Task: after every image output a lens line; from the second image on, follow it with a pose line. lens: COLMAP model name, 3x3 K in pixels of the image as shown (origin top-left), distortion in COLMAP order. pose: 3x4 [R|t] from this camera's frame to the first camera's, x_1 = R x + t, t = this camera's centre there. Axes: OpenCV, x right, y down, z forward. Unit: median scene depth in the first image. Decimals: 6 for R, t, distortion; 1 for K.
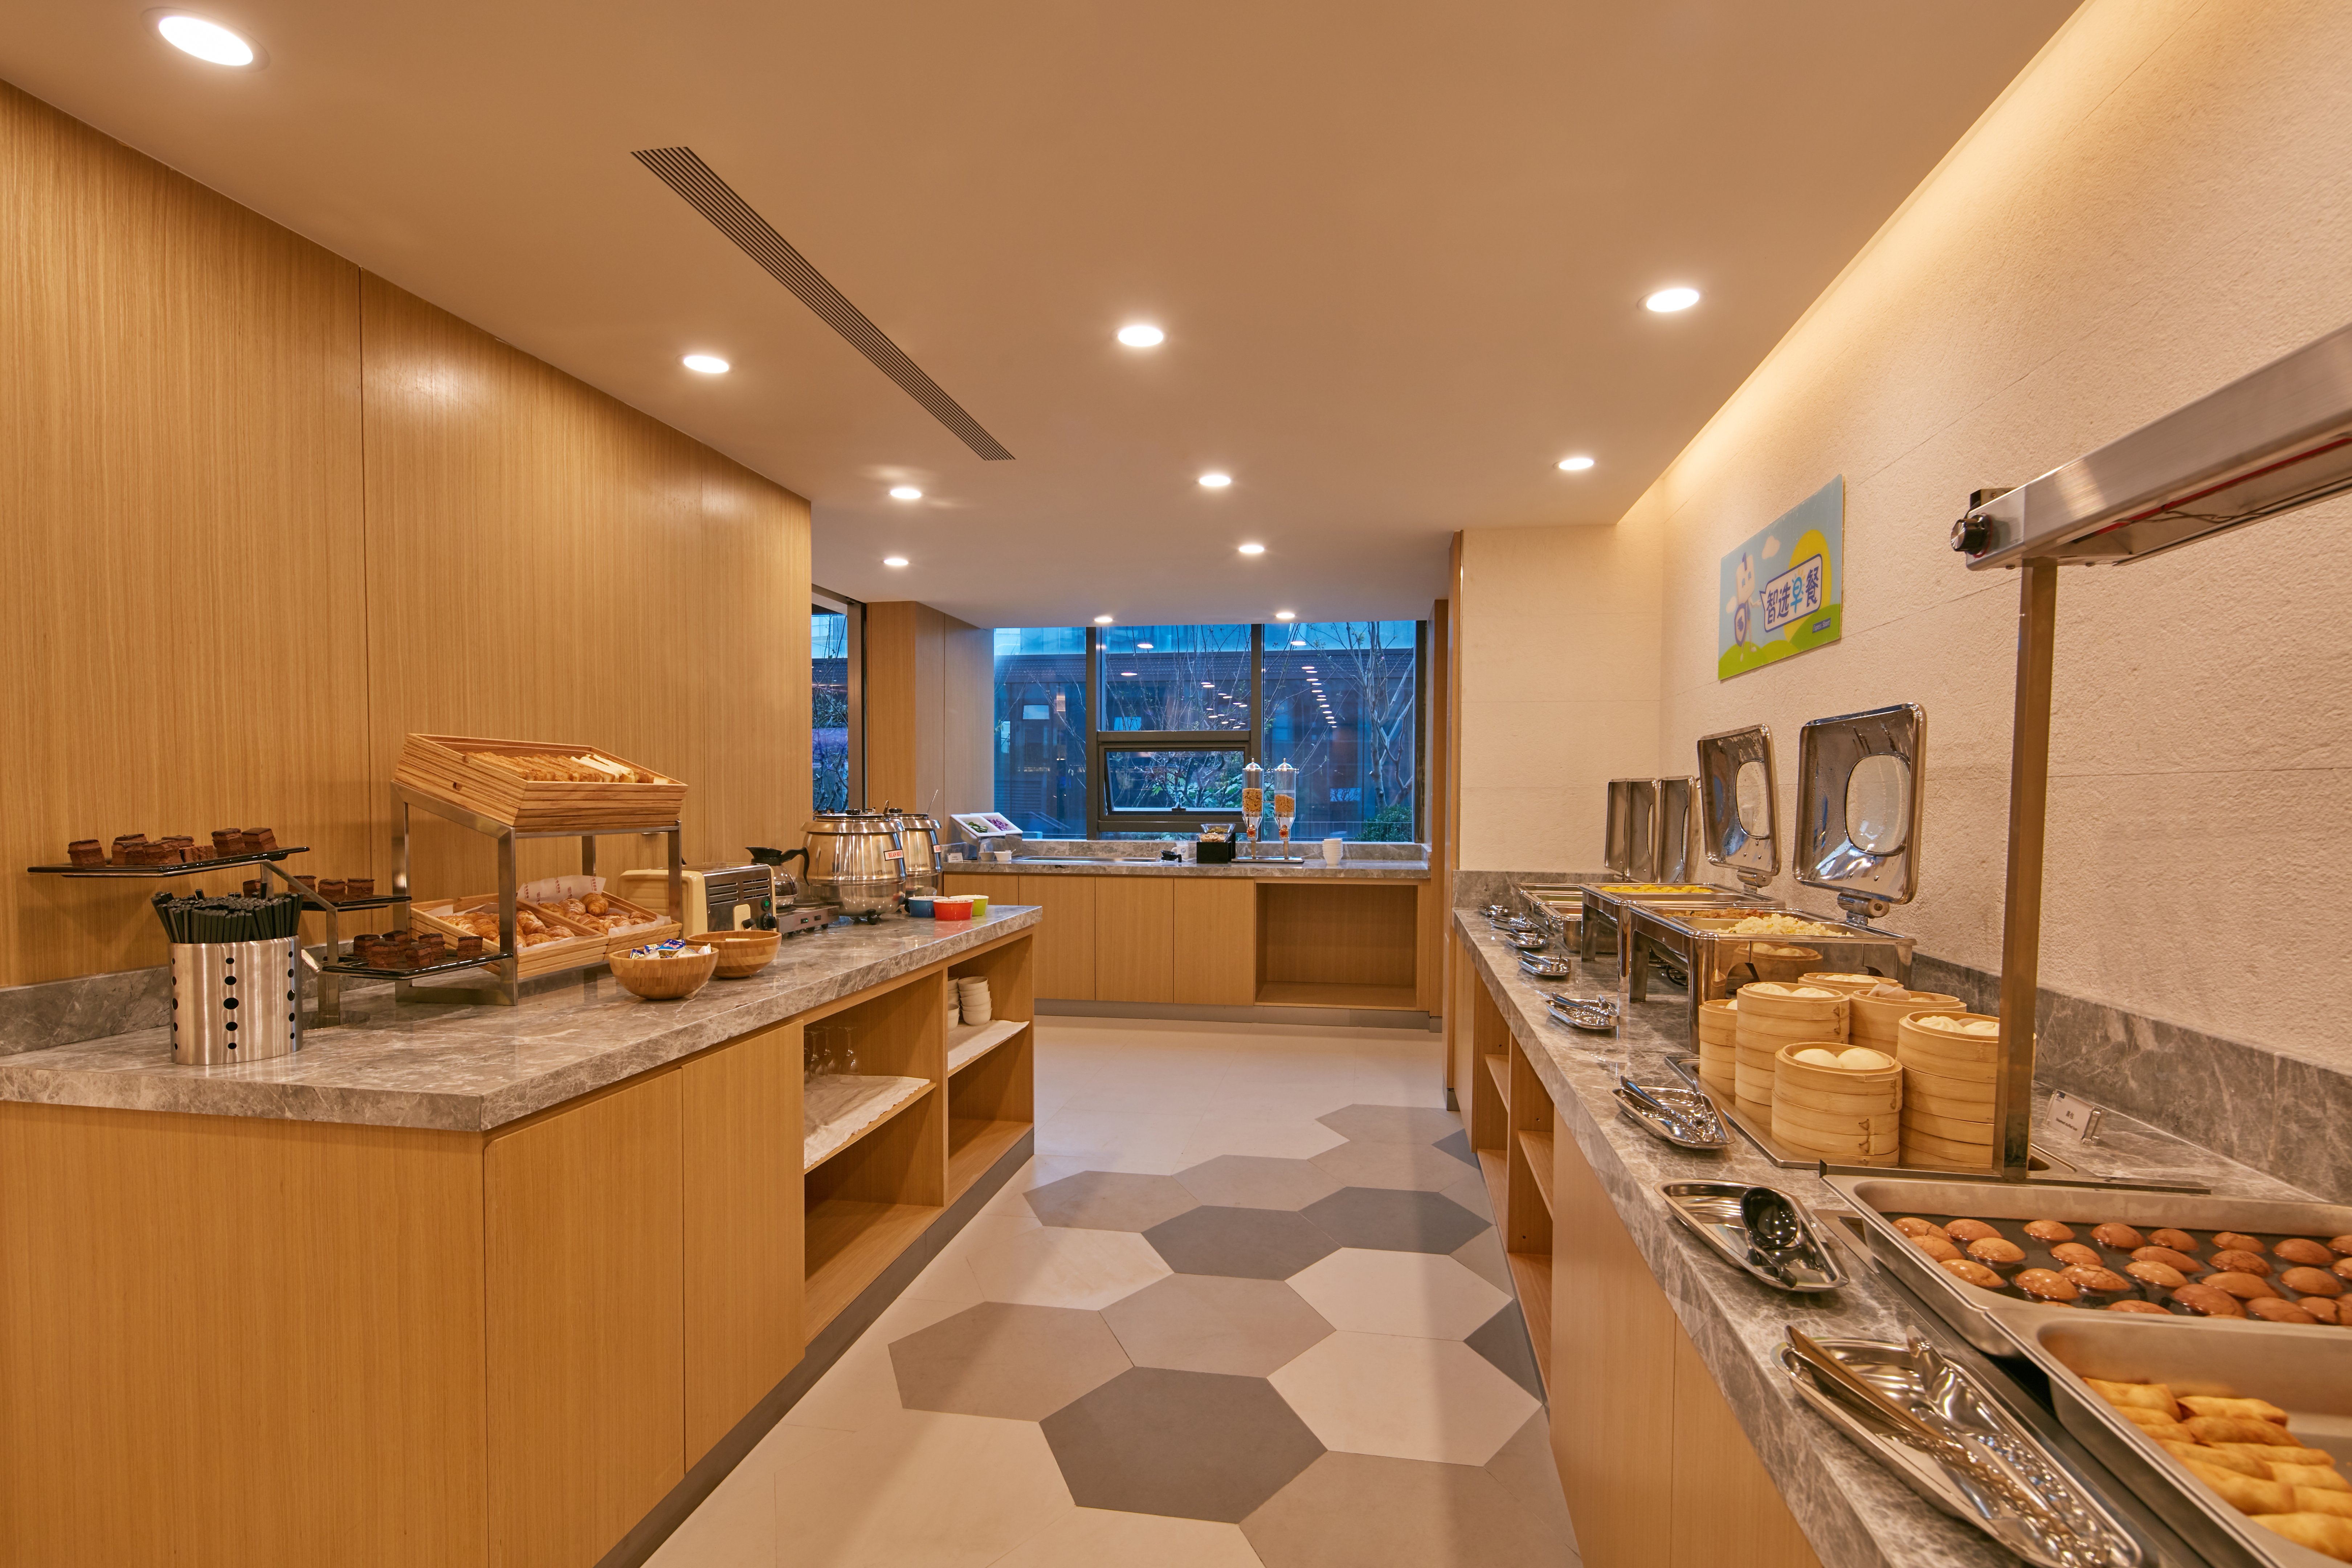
lens RADIAL K [[1137.9, 0, 1179.0], [0, 1137.9, 840.6], [0, 0, 1]] dist [0.001050, -0.000133]
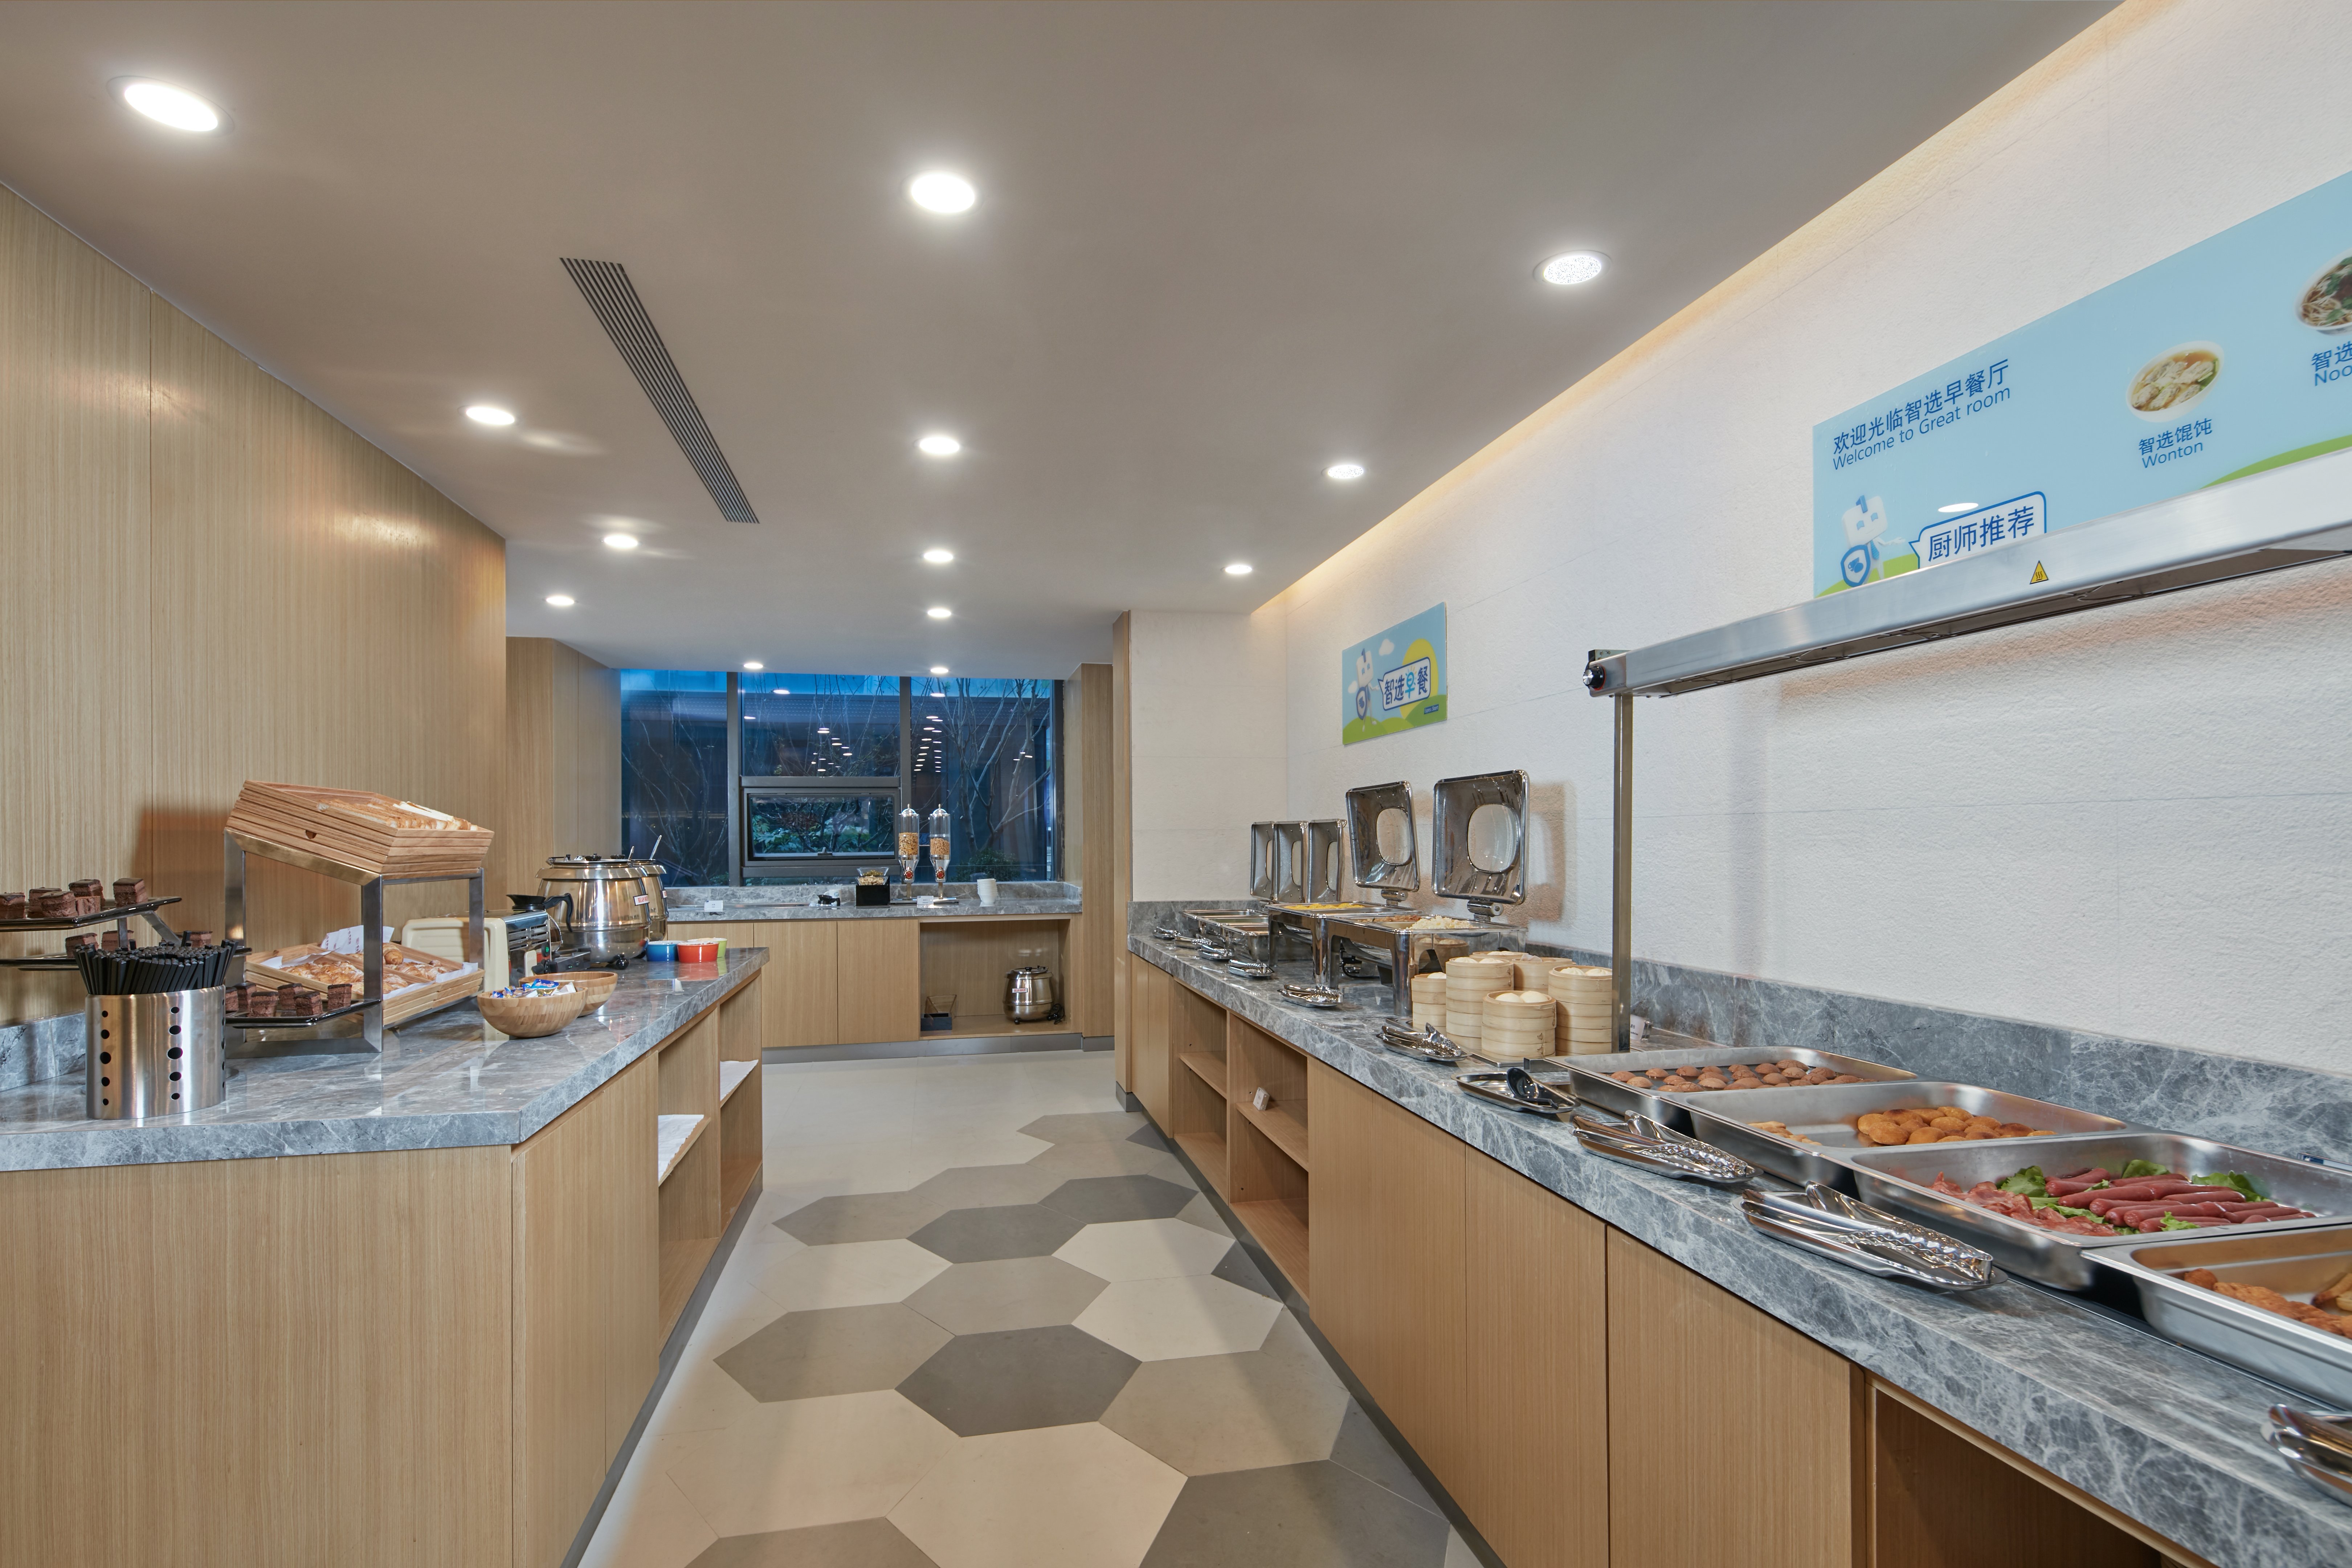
lens RADIAL K [[1137.9, 0, 1179.0], [0, 1137.9, 840.6], [0, 0, 1]] dist [0.001050, -0.000133]
pose [[0.927573, -0.010696, 0.373488, -0.225317], [0.025344, 0.999089, -0.034333, 0.008345], [-0.372780, 0.041312, 0.927000, -0.146821]]
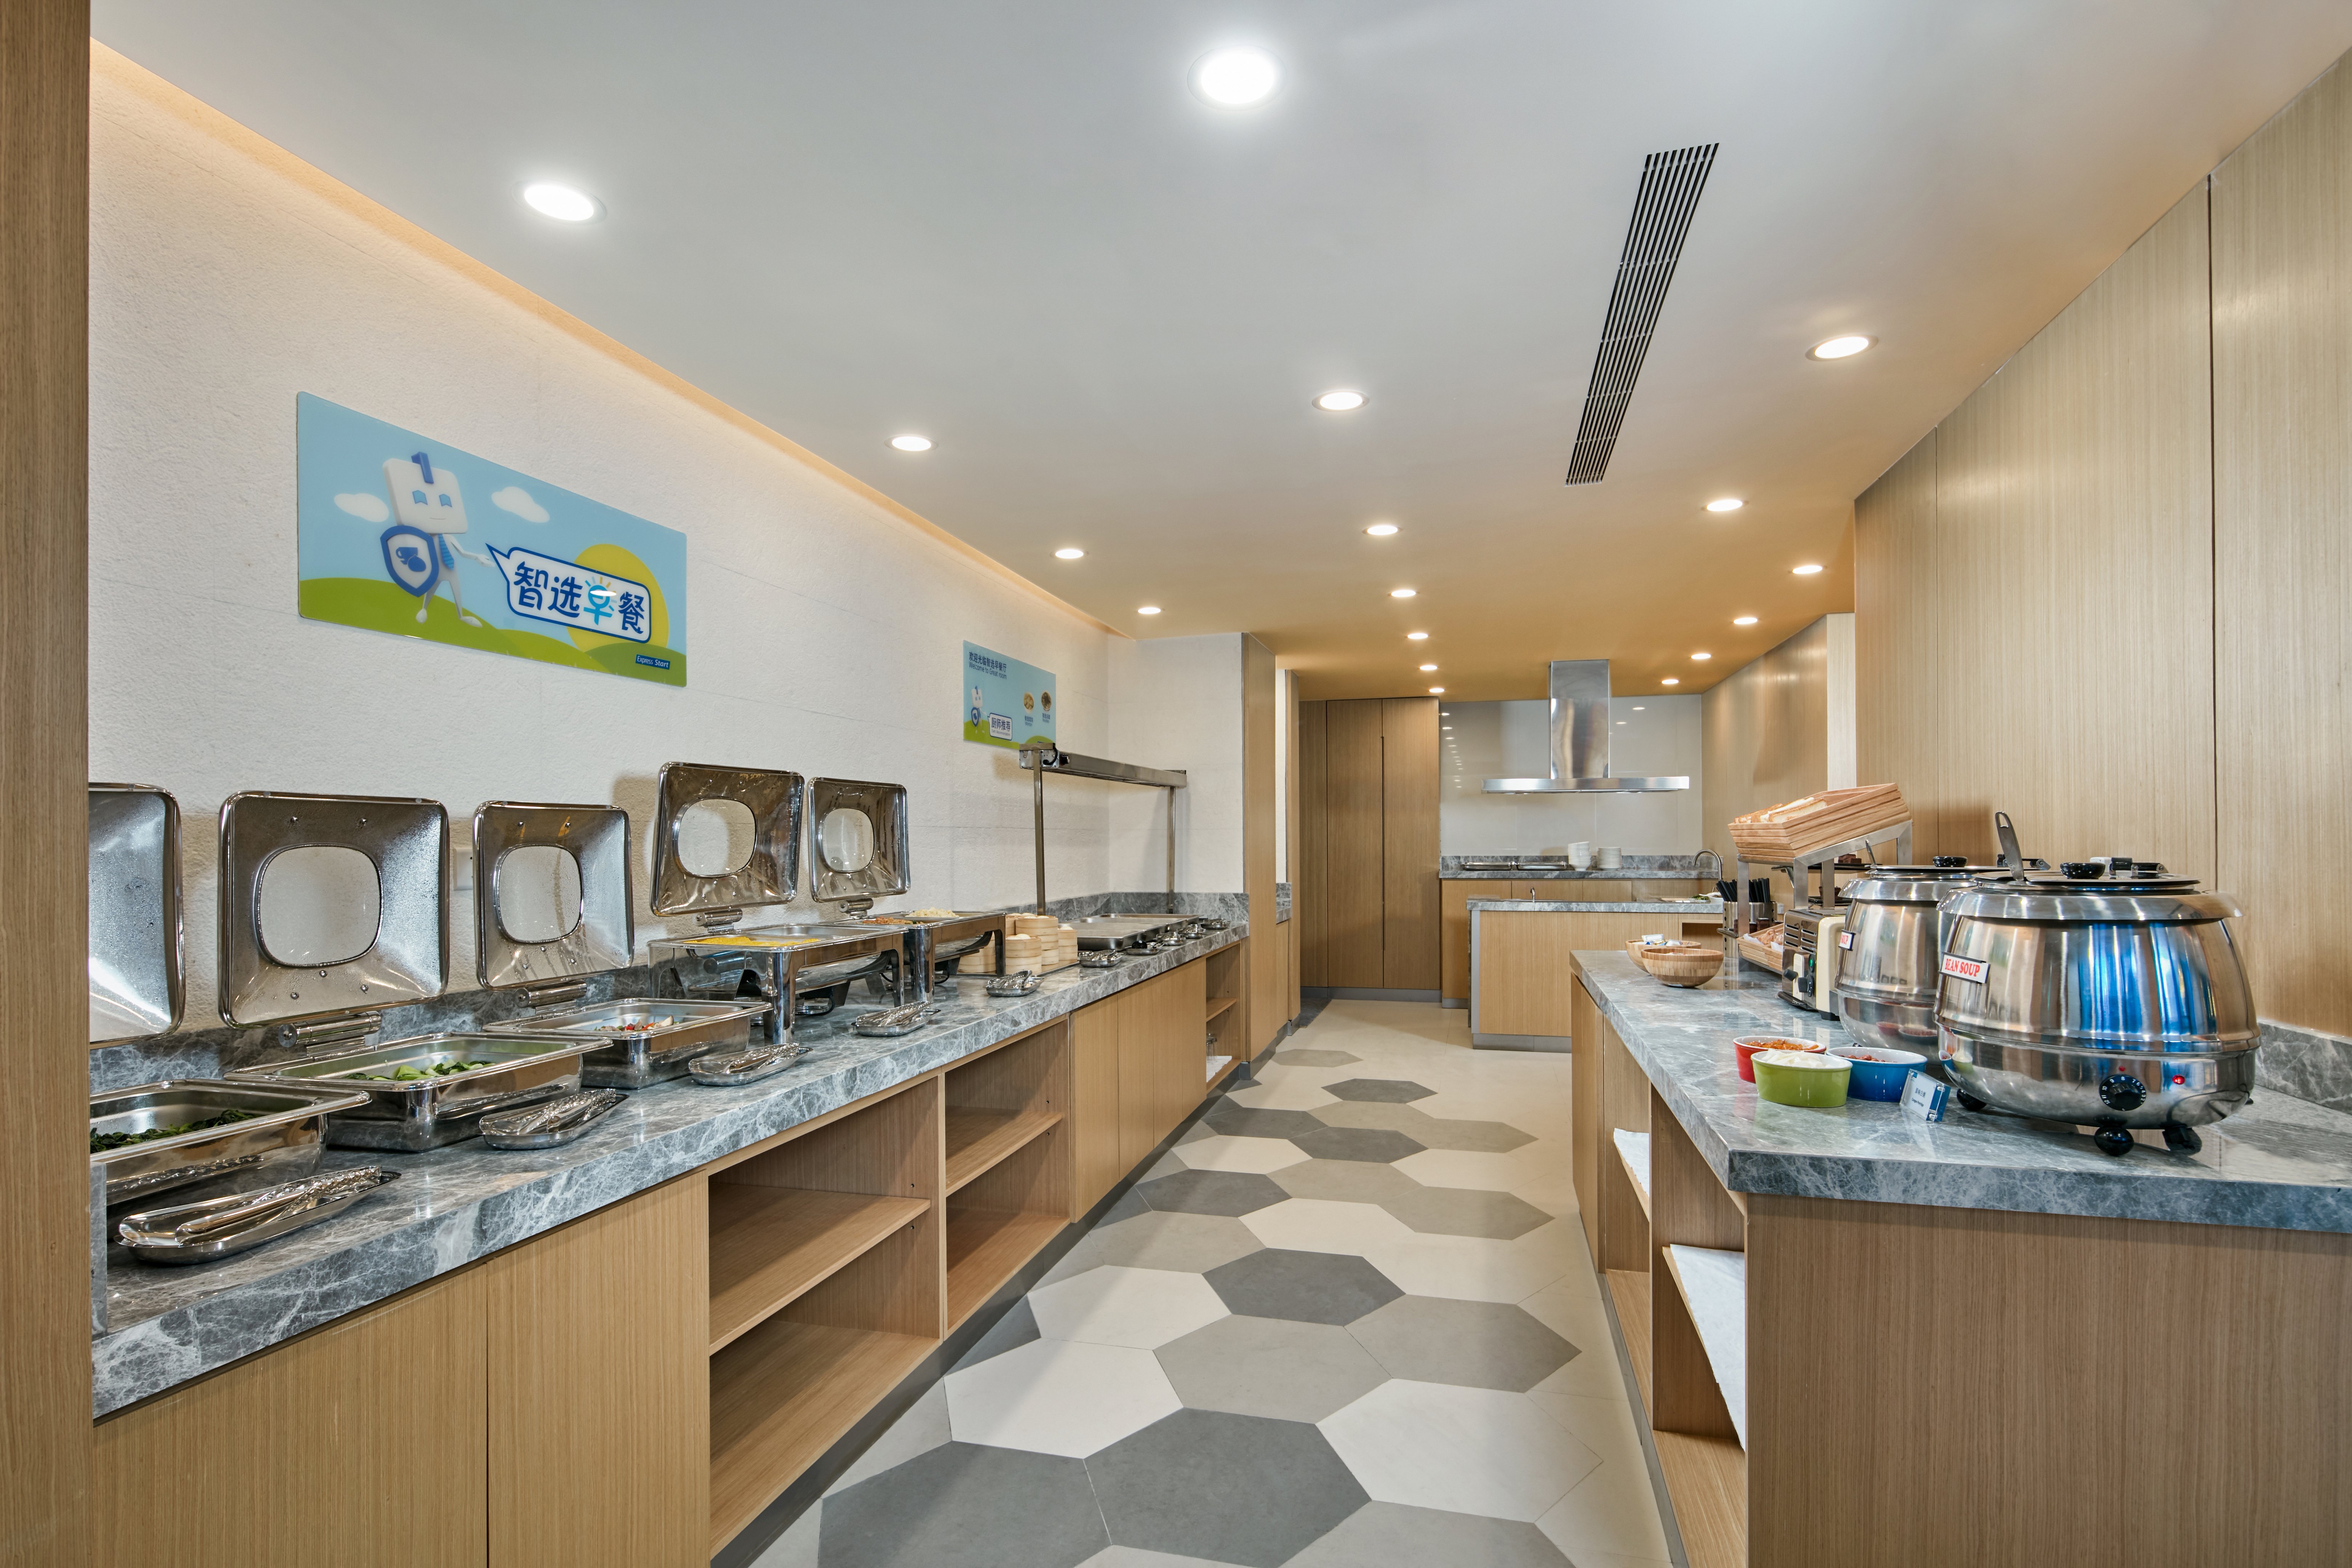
lens RADIAL K [[1137.9, 0, 1179.0], [0, 1137.9, 840.6], [0, 0, 1]] dist [0.001050, -0.000133]
pose [[-0.996592, -0.000175, 0.082485, 0.026940], [0.003057, 0.999232, 0.039066, -0.069117], [-0.082428, 0.039185, -0.995826, 1.904724]]
